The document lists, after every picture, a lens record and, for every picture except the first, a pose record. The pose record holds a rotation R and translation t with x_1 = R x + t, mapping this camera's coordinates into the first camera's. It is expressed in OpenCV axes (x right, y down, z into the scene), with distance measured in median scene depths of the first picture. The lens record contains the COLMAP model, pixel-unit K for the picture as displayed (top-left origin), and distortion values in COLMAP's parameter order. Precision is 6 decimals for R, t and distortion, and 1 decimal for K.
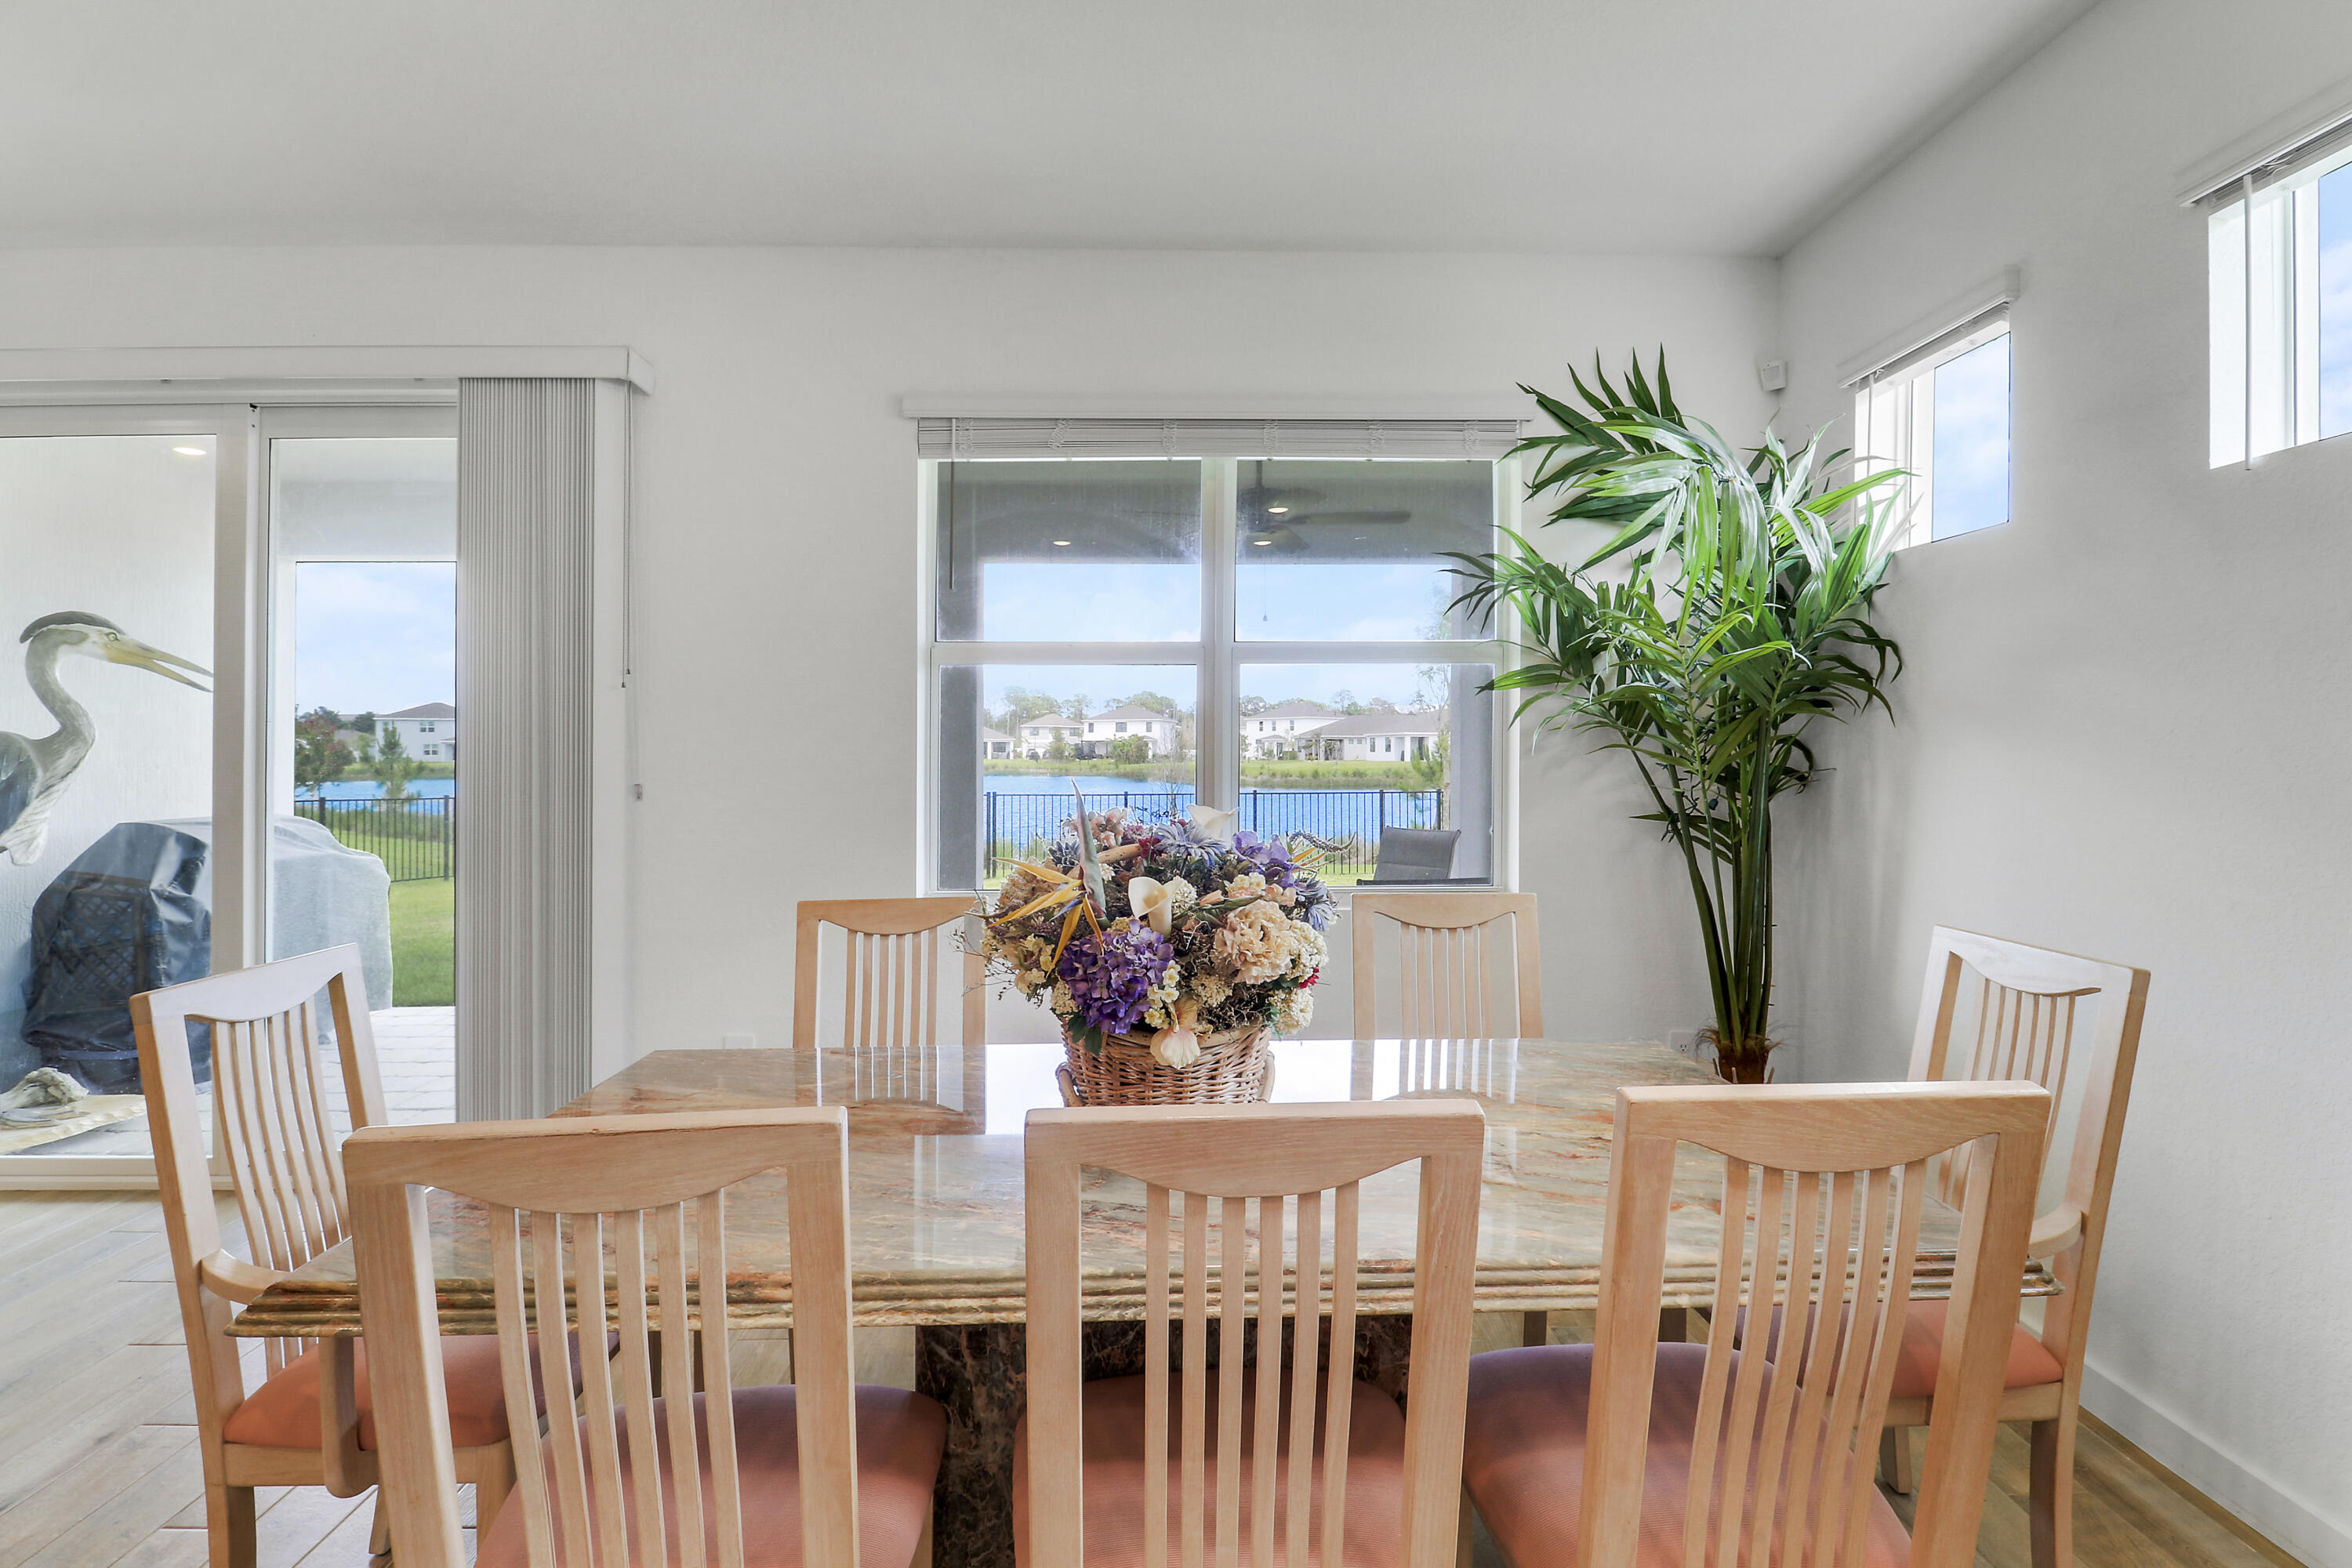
lens RADIAL K [[1090.5, 0, 1202.1], [0, 1090.5, 774.5], [0, 0, 1]] dist [-0.017152, -0.002943]
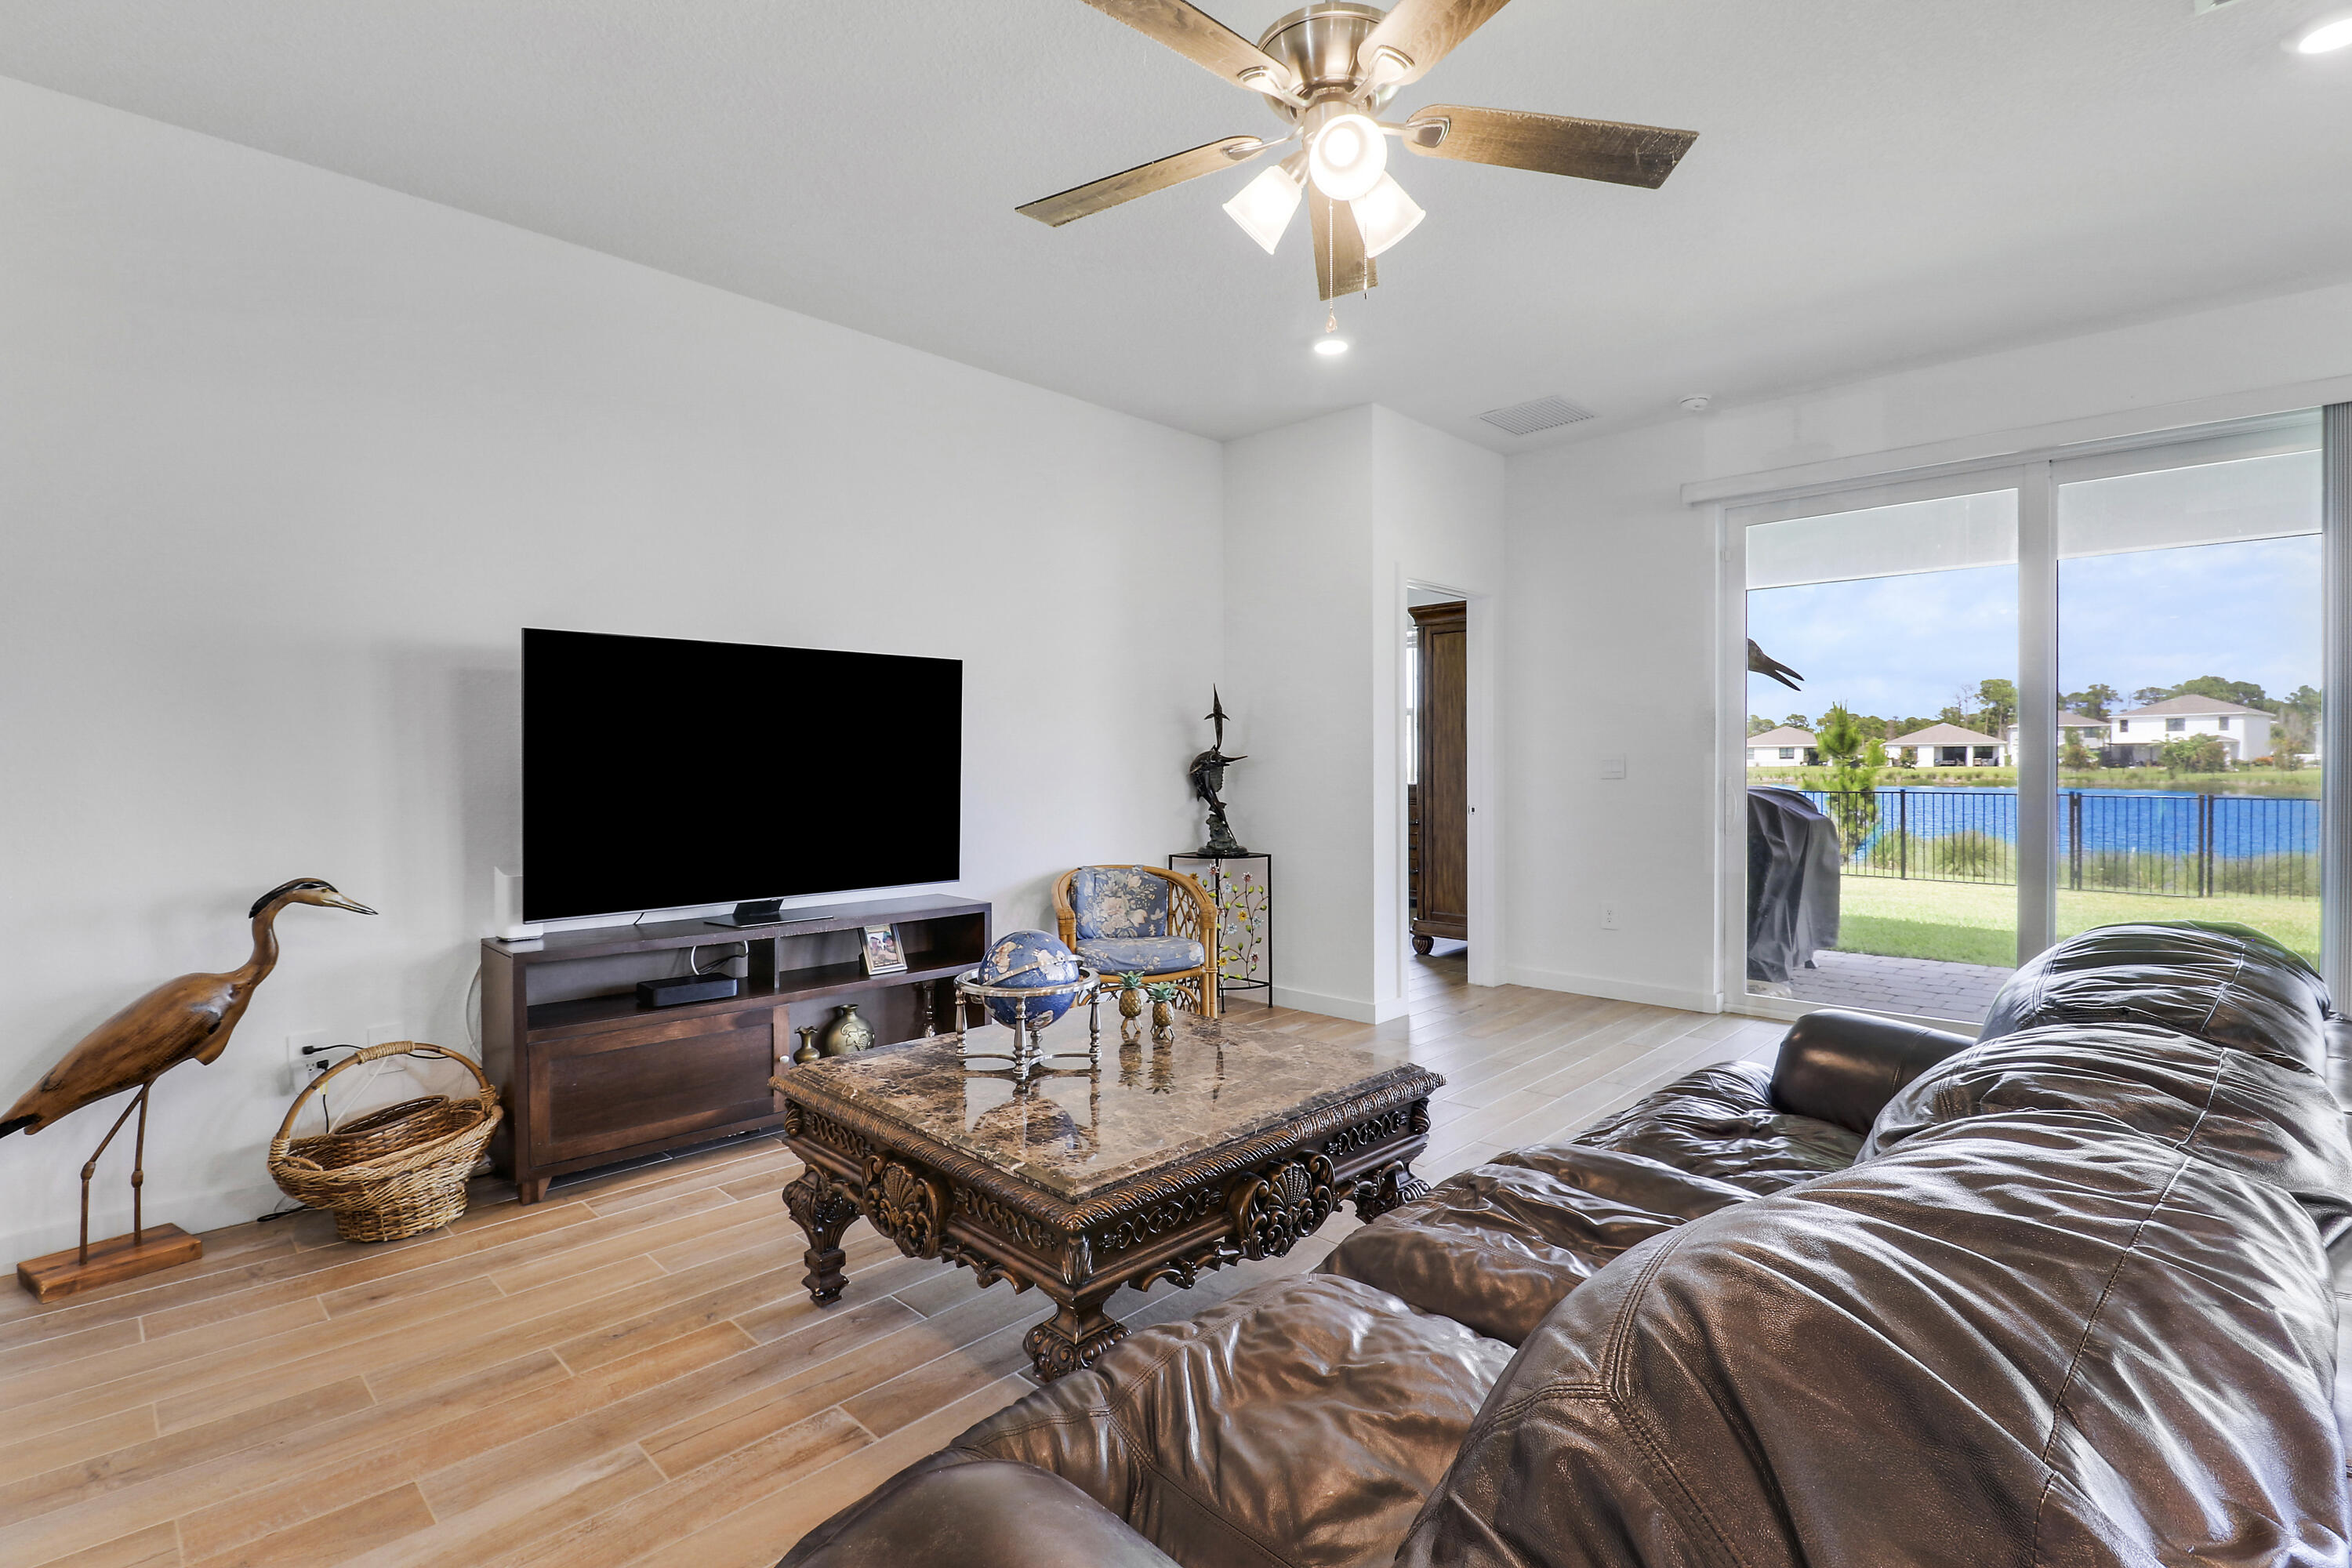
lens RADIAL K [[1090.5, 0, 1189.0], [0, 1090.5, 785.8], [0, 0, 1]] dist [-0.017152, -0.002943]
pose [[0.695935, 0.012357, -0.717998, -0.681207], [-0.010521, 0.999920, 0.007011, 0.056237], [0.718028, 0.002675, 0.696010, -0.678796]]
